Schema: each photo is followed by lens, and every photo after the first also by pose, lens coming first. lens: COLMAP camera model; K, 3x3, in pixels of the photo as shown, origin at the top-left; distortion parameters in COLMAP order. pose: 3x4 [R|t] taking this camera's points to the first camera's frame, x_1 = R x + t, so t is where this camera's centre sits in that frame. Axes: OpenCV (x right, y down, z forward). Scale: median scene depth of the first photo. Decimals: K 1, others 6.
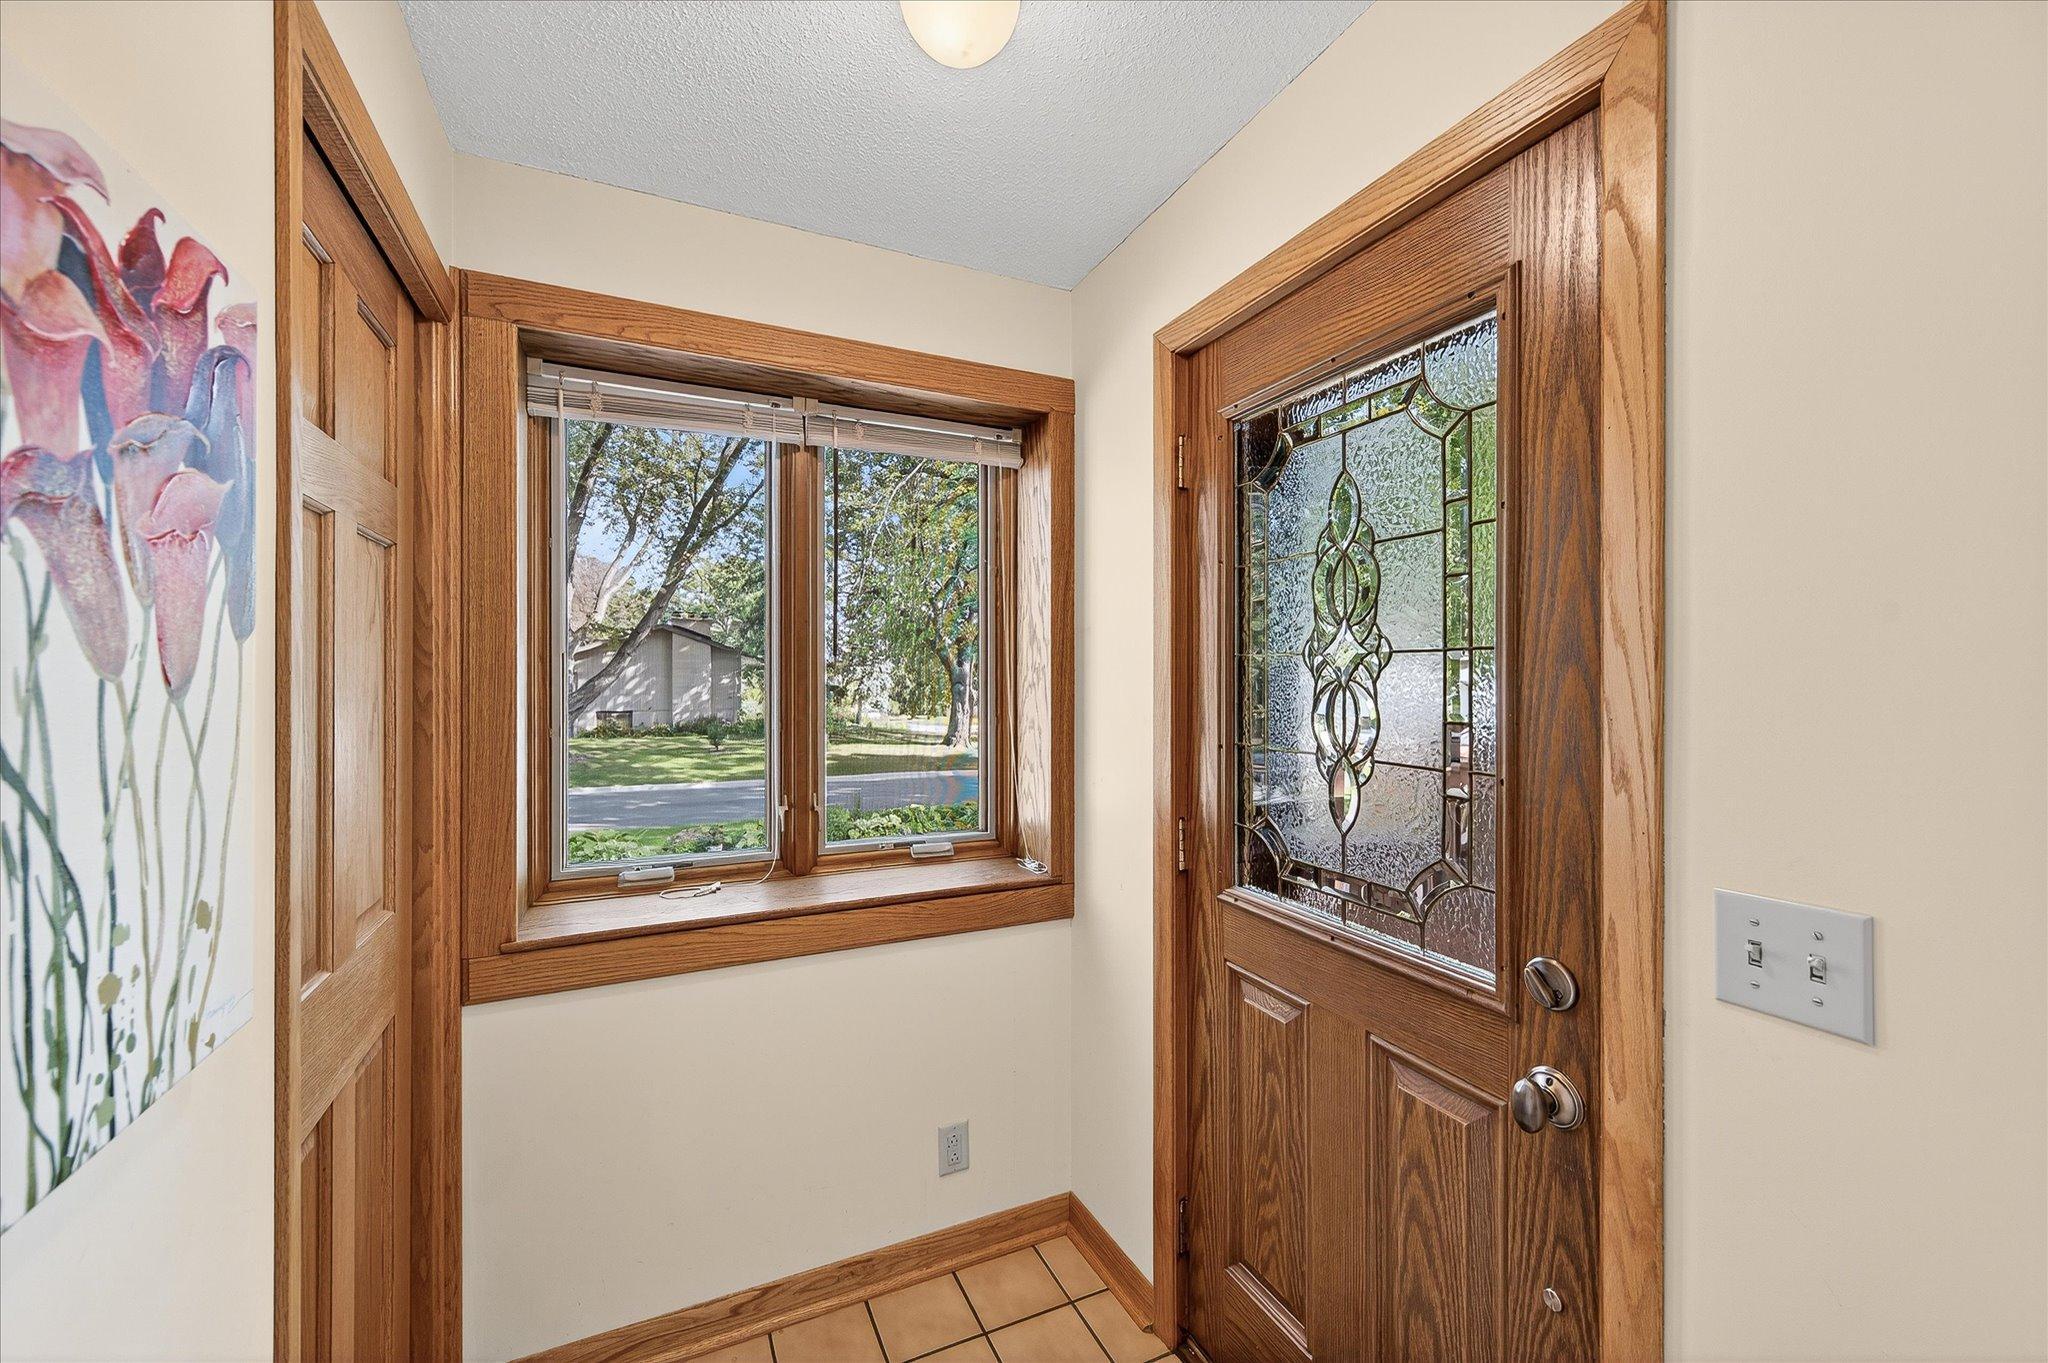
lens RADIAL K [[794.6, 0, 1013.1], [0, 794.6, 676.6], [0, 0, 1]] dist [-0.000445, -0.000033]
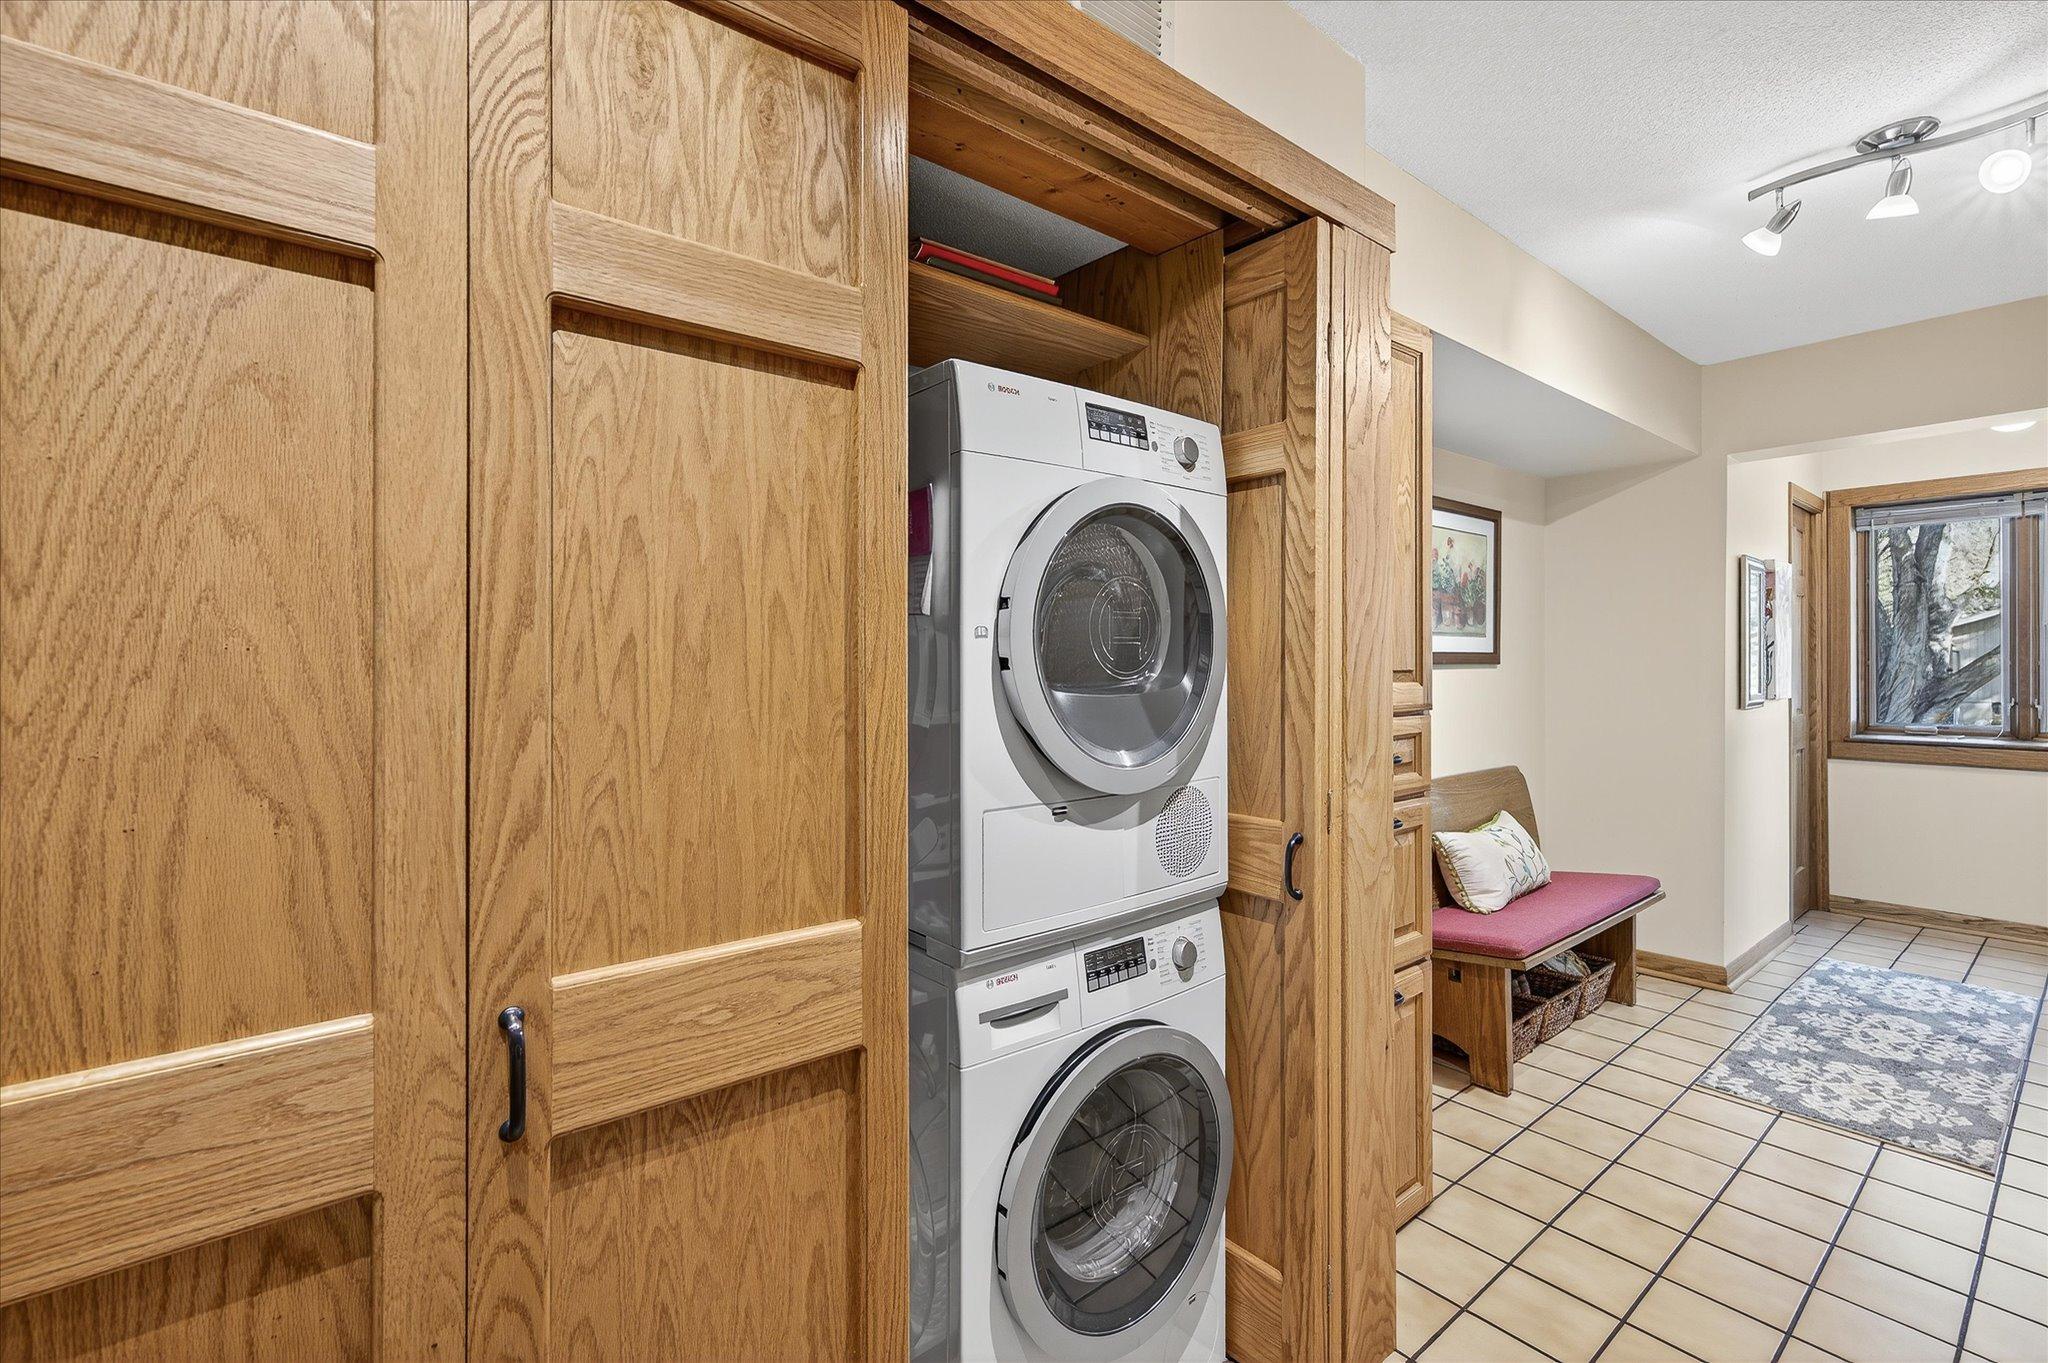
lens RADIAL K [[882.6, 0, 1023.3], [0, 882.6, 658.5], [0, 0, 1]] dist [0.002756, -0.000401]
pose [[0.247164, -0.002975, -0.968969, 0.077043], [0.002612, 0.999994, -0.002404, 0.003352], [0.968970, -0.001937, 0.247170, -0.119422]]
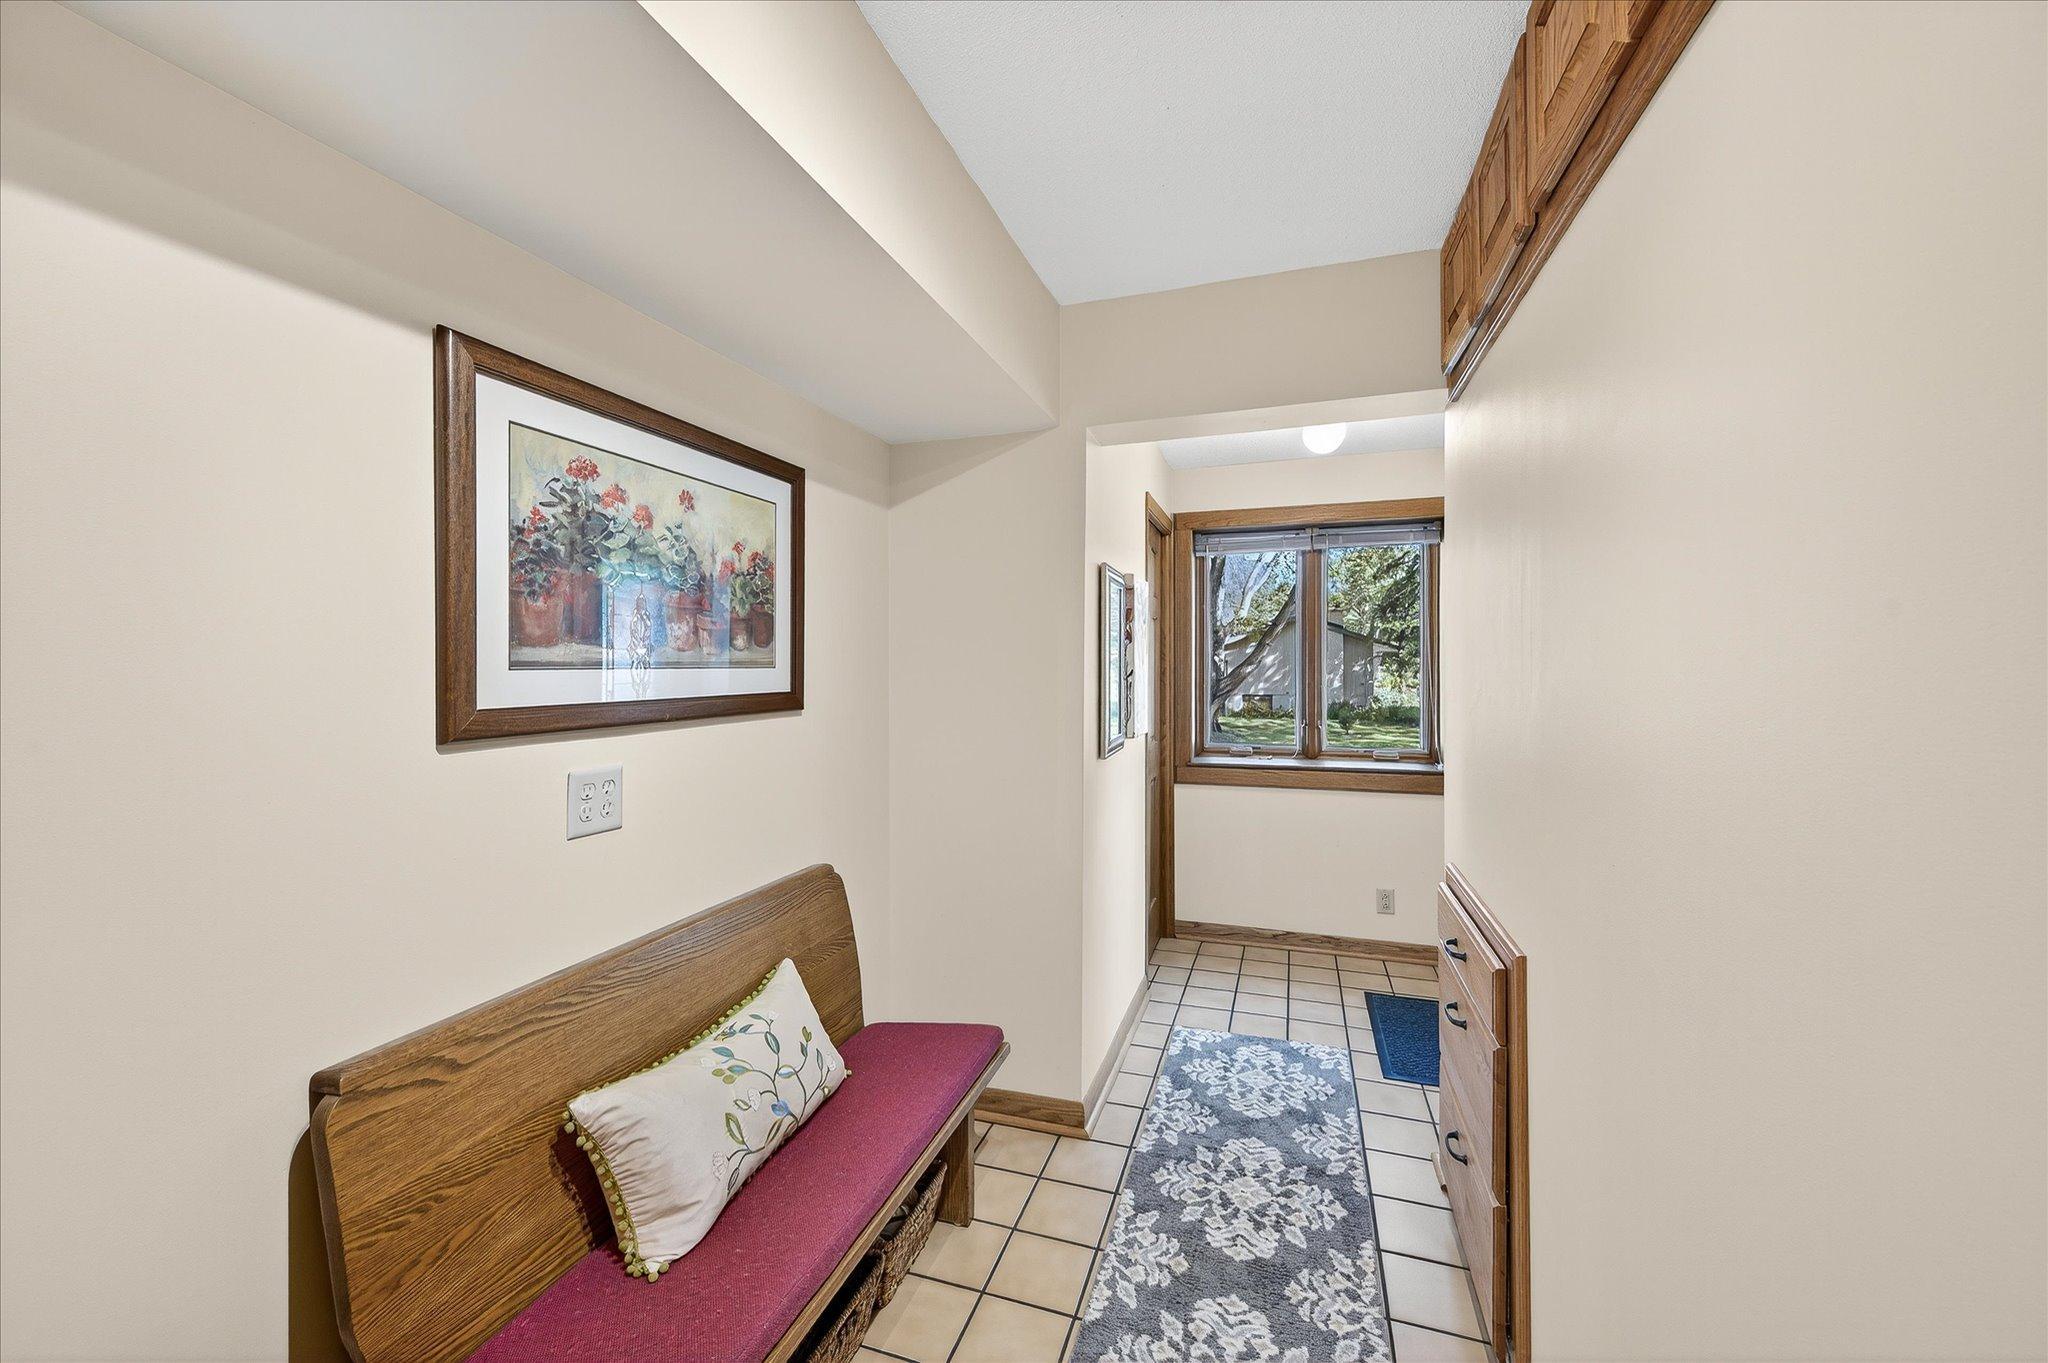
lens RADIAL K [[794.6, 0, 1013.1], [0, 794.6, 676.6], [0, 0, 1]] dist [-0.000445, -0.000033]
pose [[0.720352, 0.006739, -0.693575, 0.038616], [0.004017, 0.999895, 0.013888, 0.000373], [0.693597, -0.012791, 0.720250, -0.065269]]
